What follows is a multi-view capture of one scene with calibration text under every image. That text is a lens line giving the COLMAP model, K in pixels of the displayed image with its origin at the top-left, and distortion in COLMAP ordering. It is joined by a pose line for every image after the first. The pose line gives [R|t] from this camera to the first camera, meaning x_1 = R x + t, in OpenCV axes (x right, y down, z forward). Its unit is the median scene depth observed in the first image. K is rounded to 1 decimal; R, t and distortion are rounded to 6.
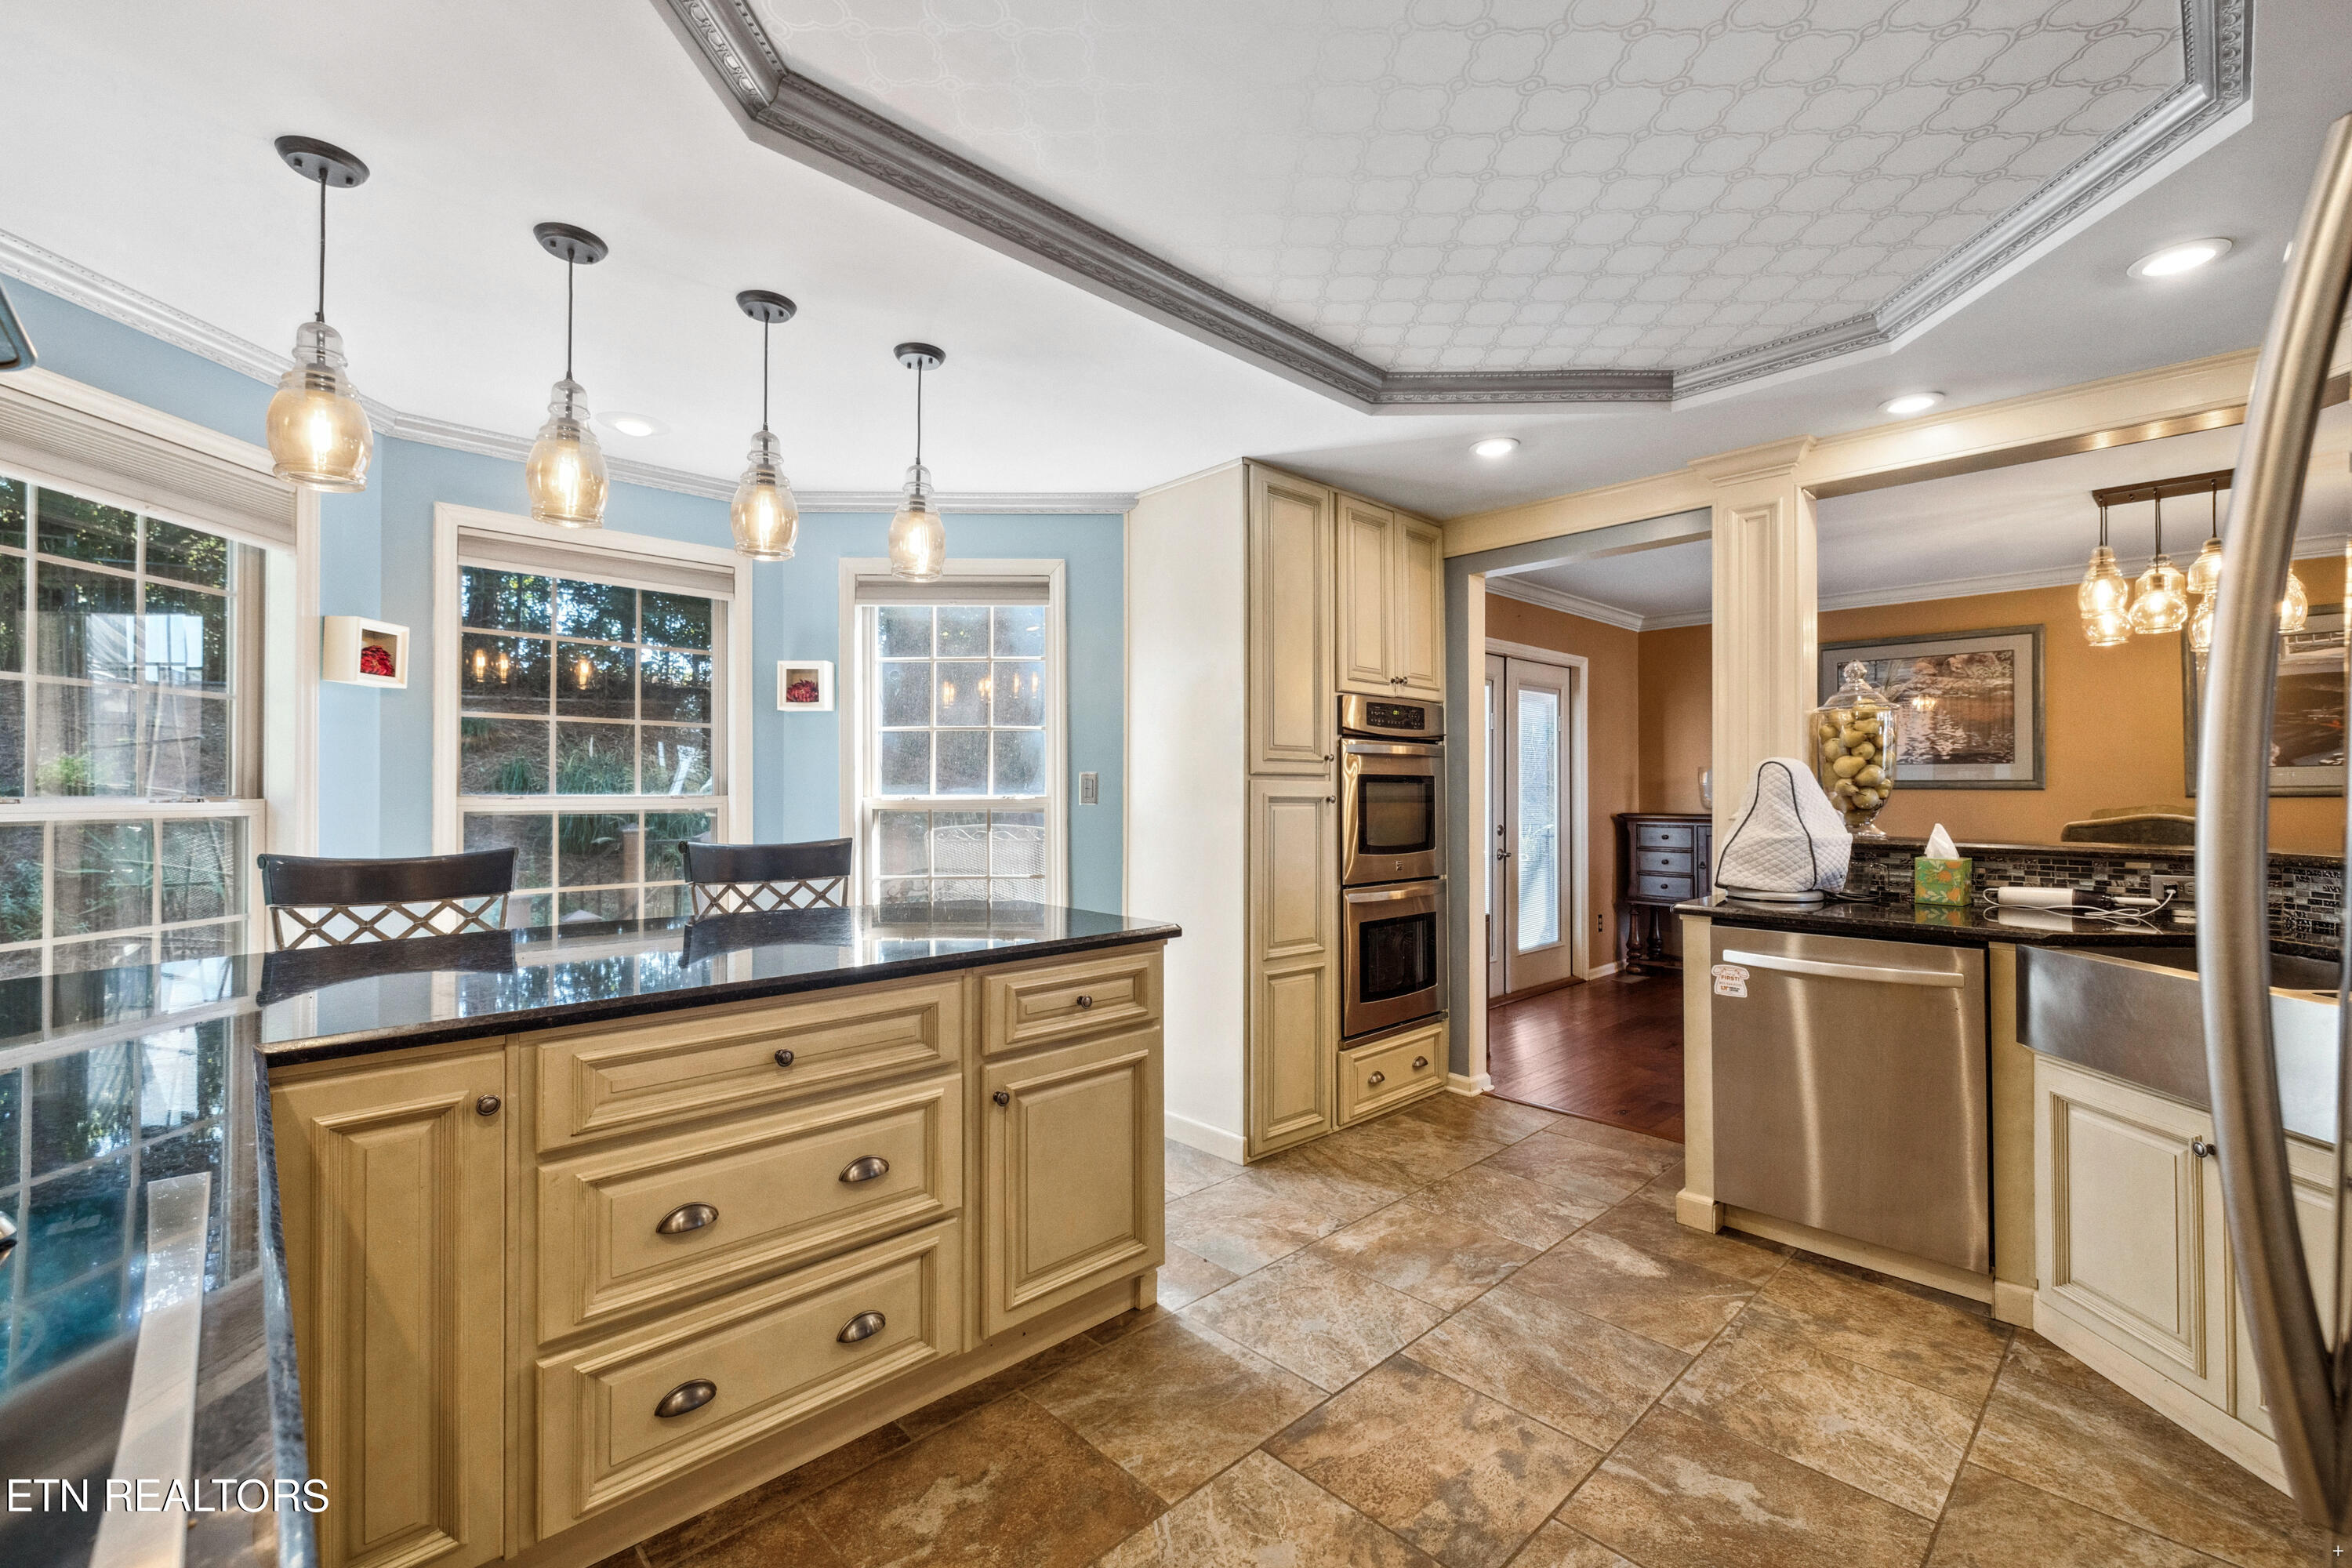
lens RADIAL K [[1000.8, 0, 1178.9], [0, 1000.8, 786.6], [0, 0, 1]] dist [-0.000802, -0.000810]
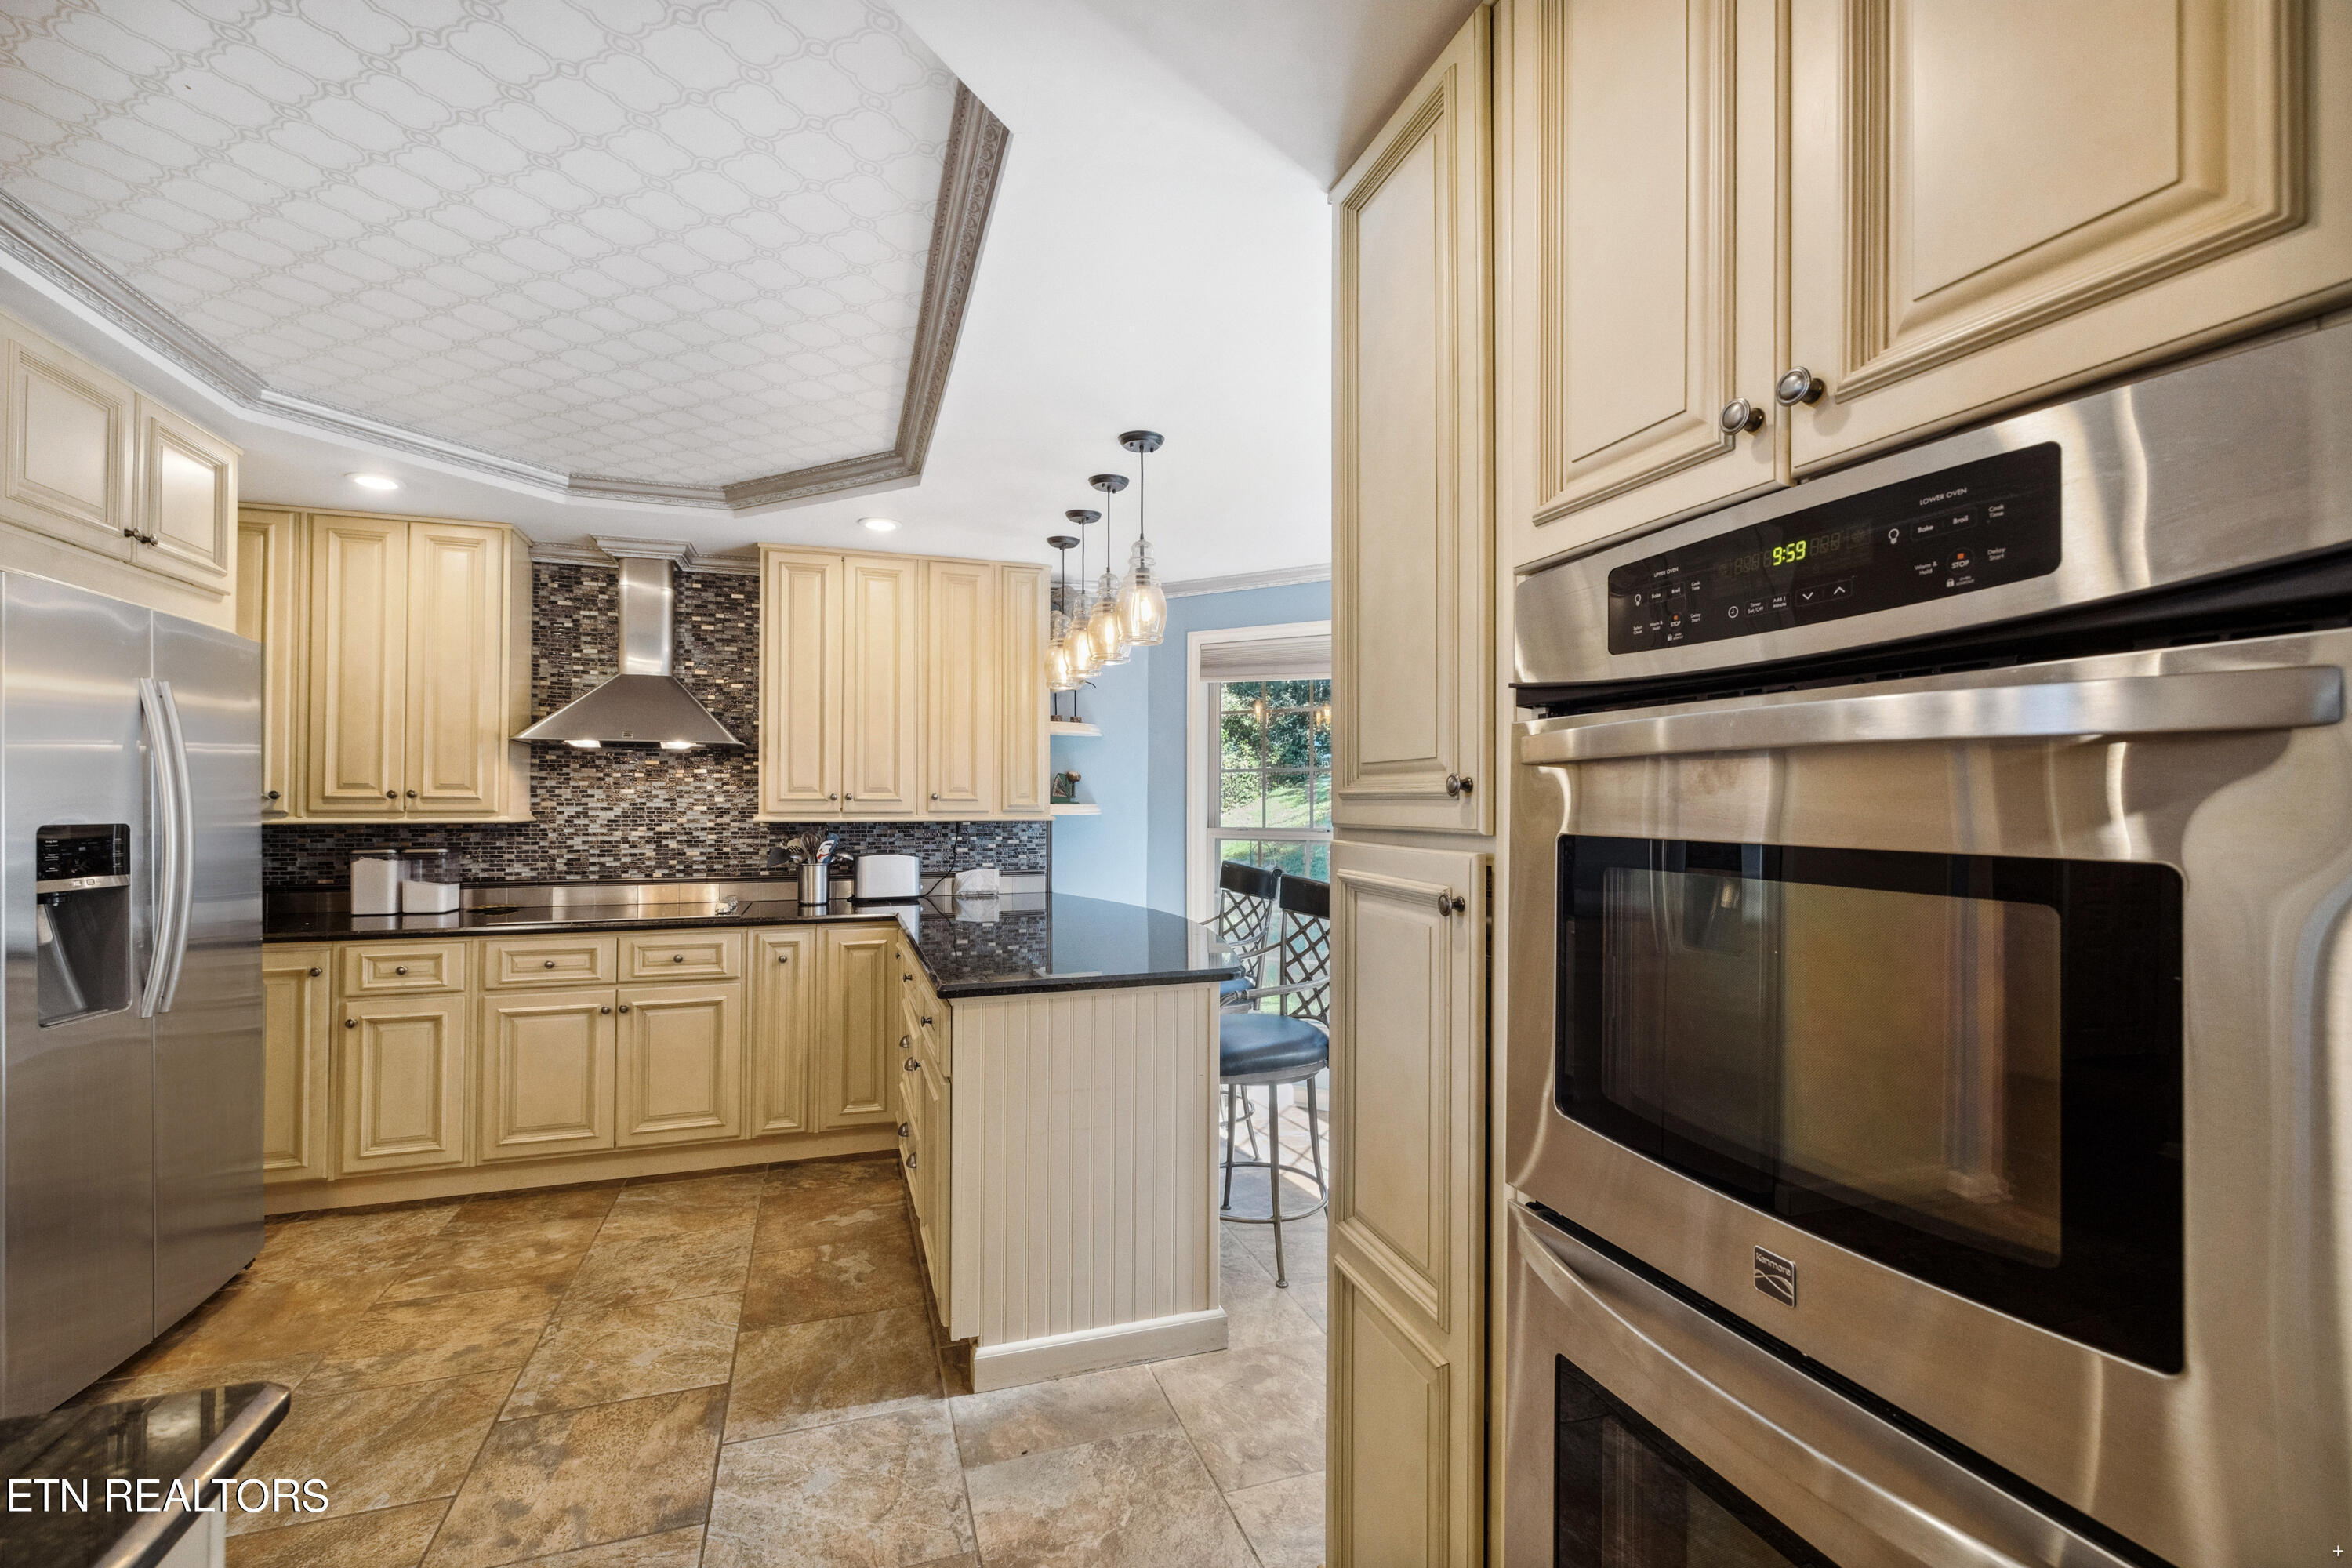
lens RADIAL K [[1000.8, 0, 1170.0], [0, 1000.8, 785.1], [0, 0, 1]] dist [-0.000802, -0.000810]
pose [[-0.427556, -0.018620, -0.903797, 0.648700], [-0.000309, 0.999791, -0.020452, -0.027775], [0.903989, -0.008465, -0.427472, 1.354298]]
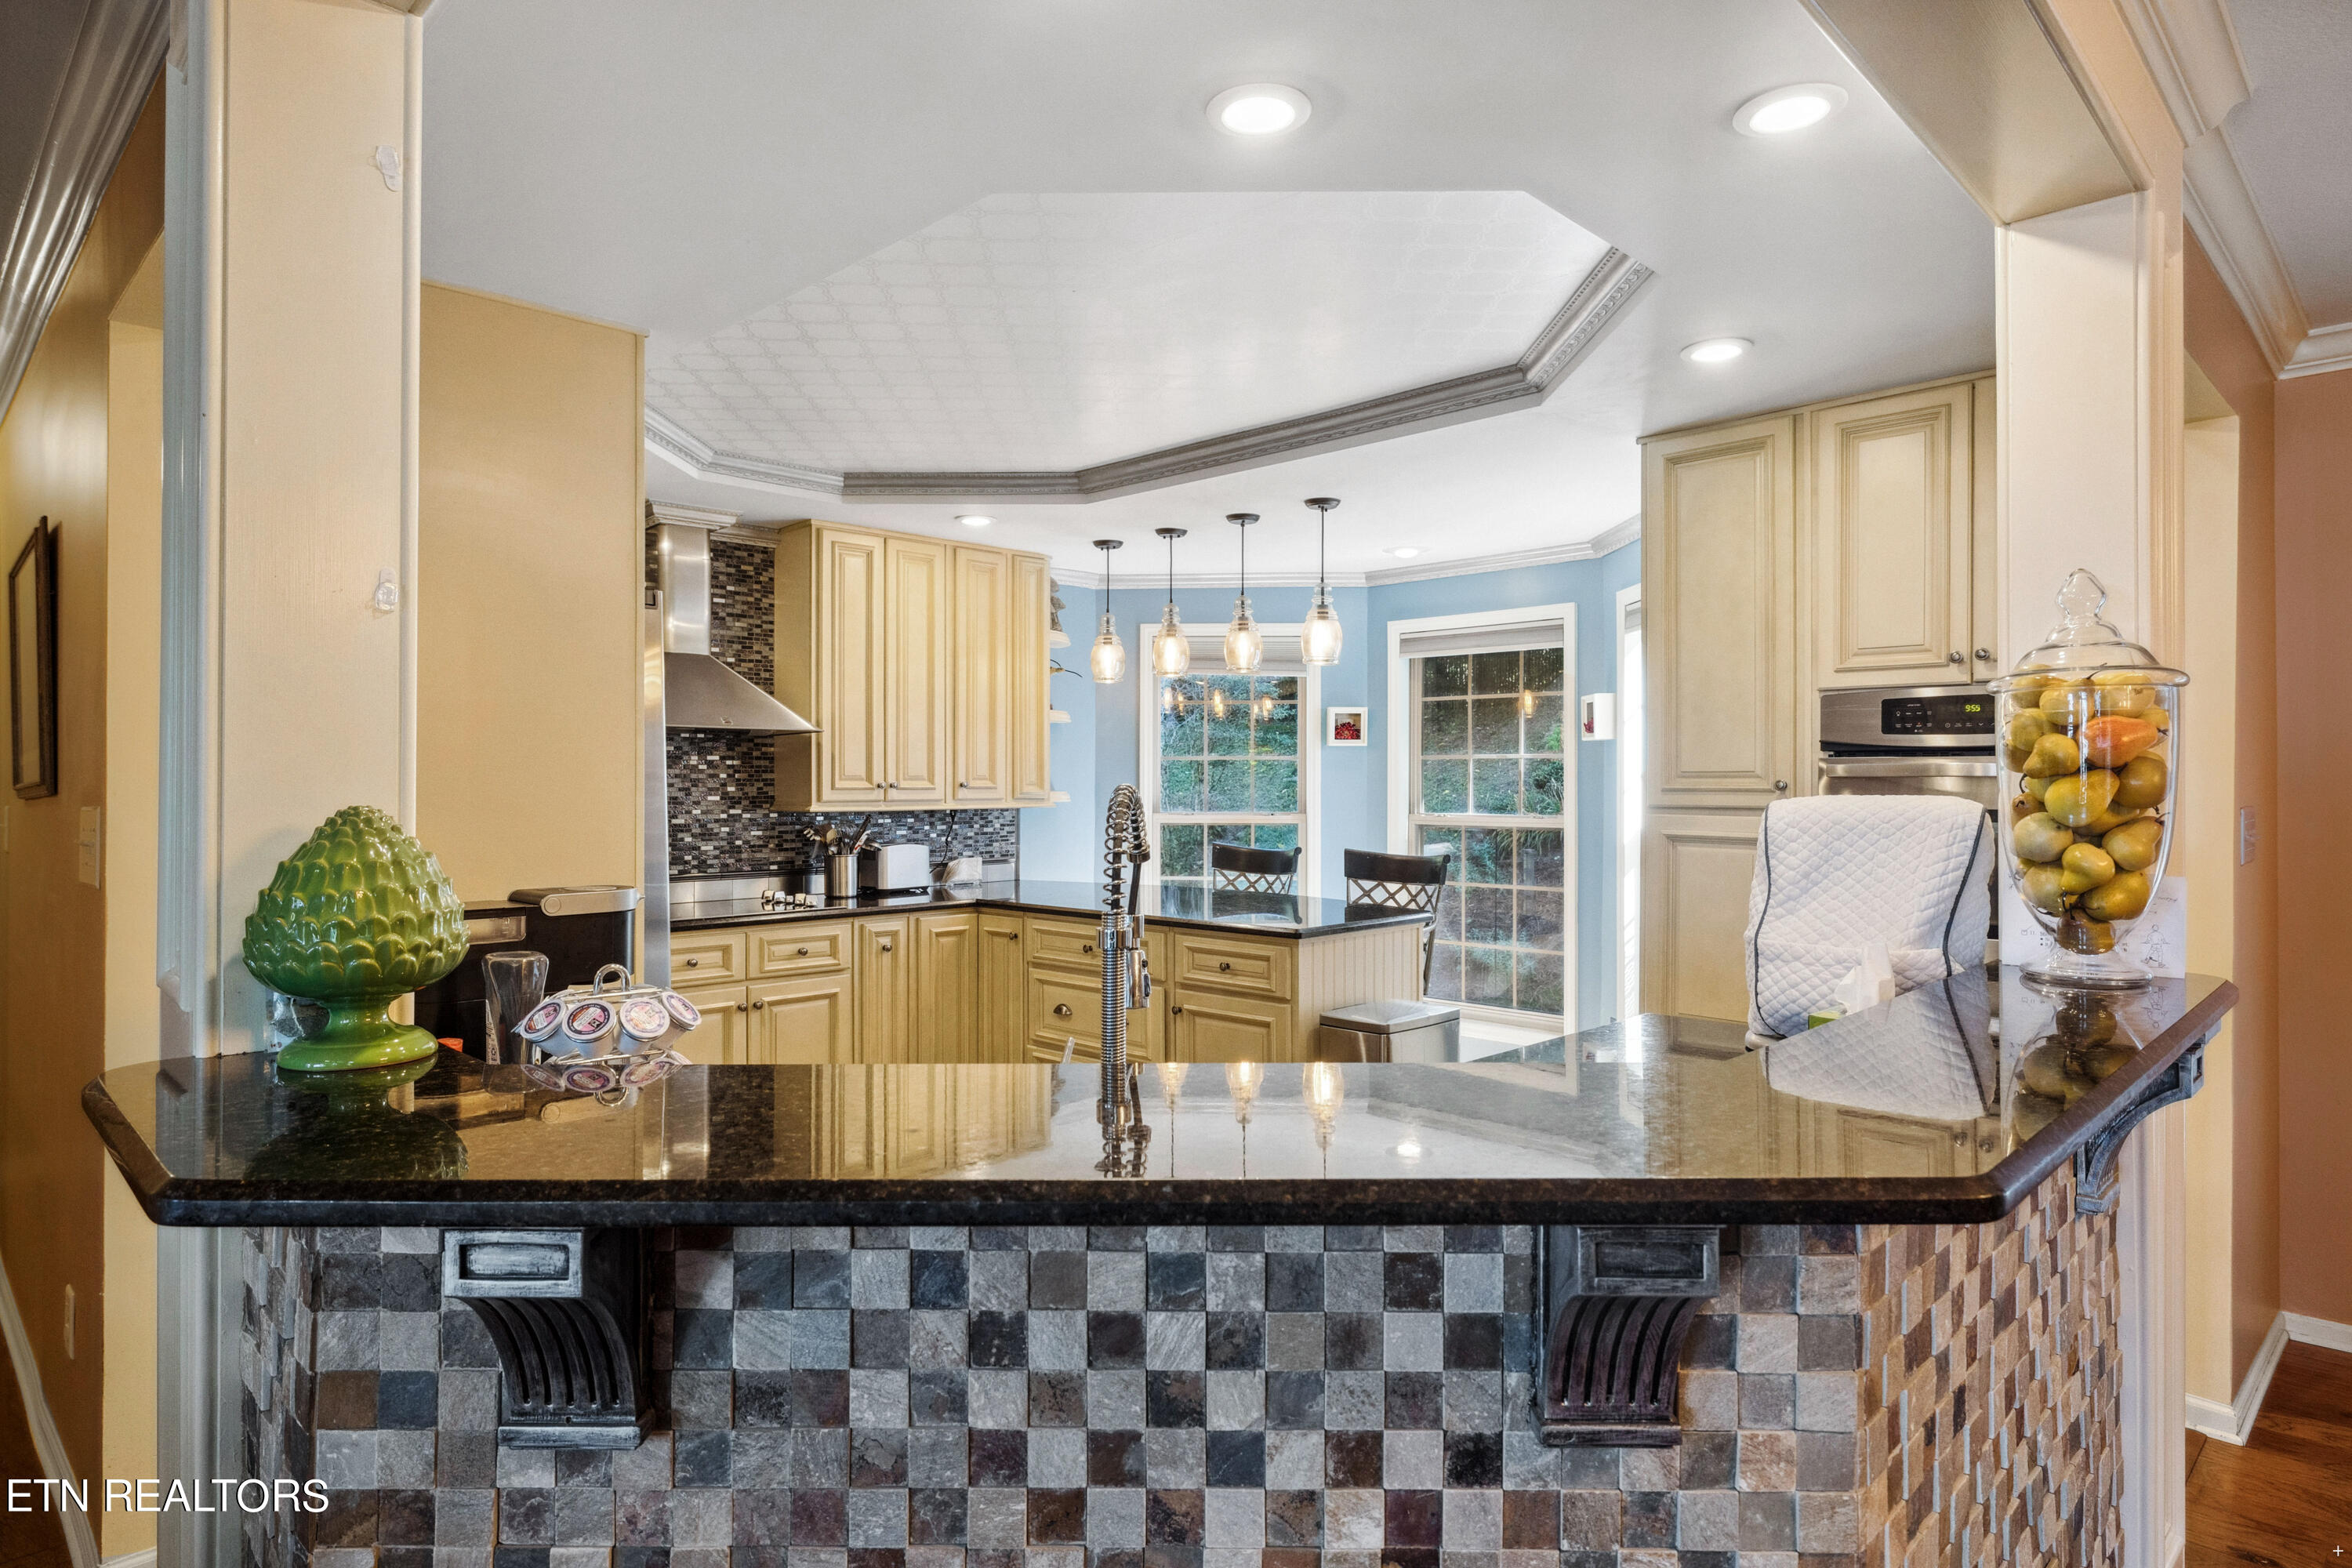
lens RADIAL K [[1352.1, 0, 1176.8], [0, 1352.1, 782.6], [0, 0, 1]] dist [-0.000403, -0.000147]
pose [[0.029730, -0.002365, -0.999555, 1.450348], [0.003926, 0.999990, -0.002249, -0.038034], [0.999550, -0.003857, 0.029739, 0.671903]]
